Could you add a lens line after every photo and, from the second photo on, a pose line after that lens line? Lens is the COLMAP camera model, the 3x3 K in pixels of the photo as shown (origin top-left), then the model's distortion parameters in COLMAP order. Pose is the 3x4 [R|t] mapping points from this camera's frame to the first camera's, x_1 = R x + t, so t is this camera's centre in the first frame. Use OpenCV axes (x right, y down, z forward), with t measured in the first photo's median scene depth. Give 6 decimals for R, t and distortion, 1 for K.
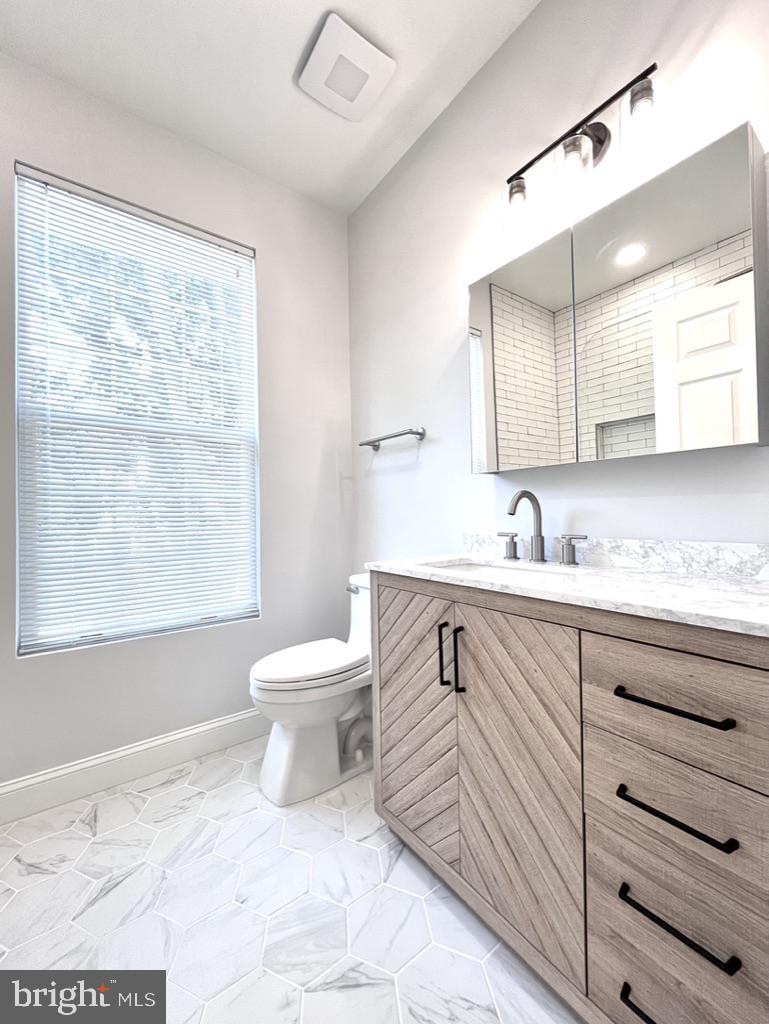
lens RADIAL K [[413.0, 0, 388.4], [0, 413.0, 509.4], [0, 0, 1]] dist [-0.003839, 0.000252]
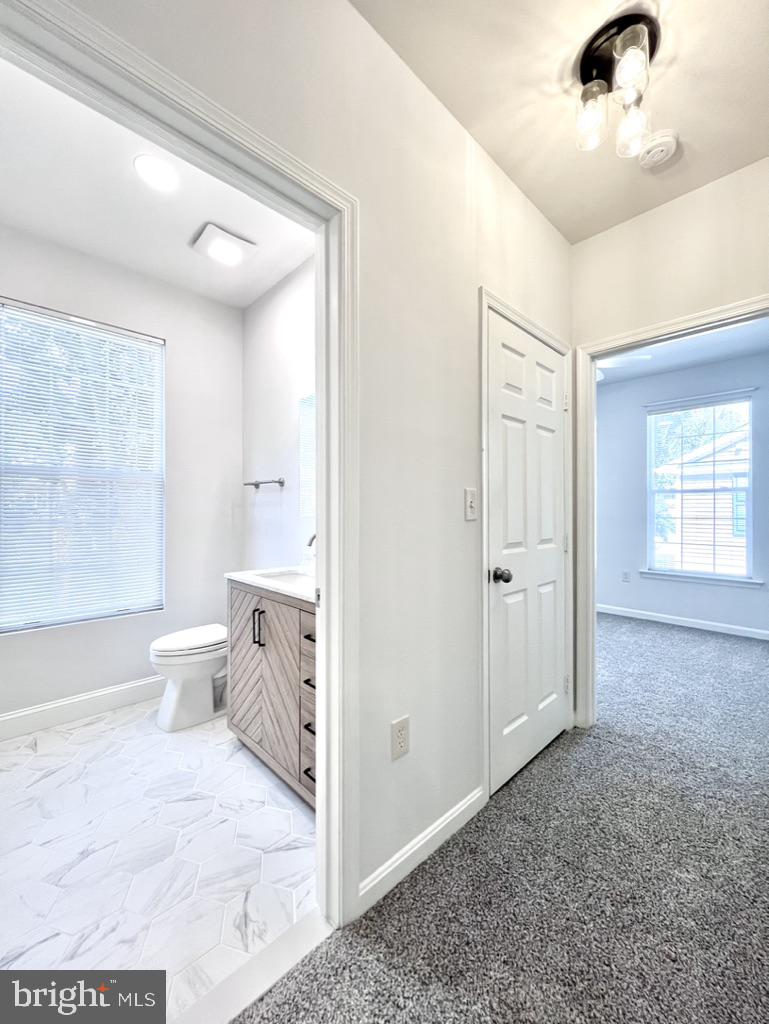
lens RADIAL K [[413.0, 0, 387.1], [0, 413.0, 513.6], [0, 0, 1]] dist [-0.003839, 0.000252]
pose [[0.992110, 0.021464, 0.123519, 0.414137], [-0.022816, 0.999694, 0.009544, -0.148614], [-0.123277, -0.012287, 0.992296, -0.745610]]
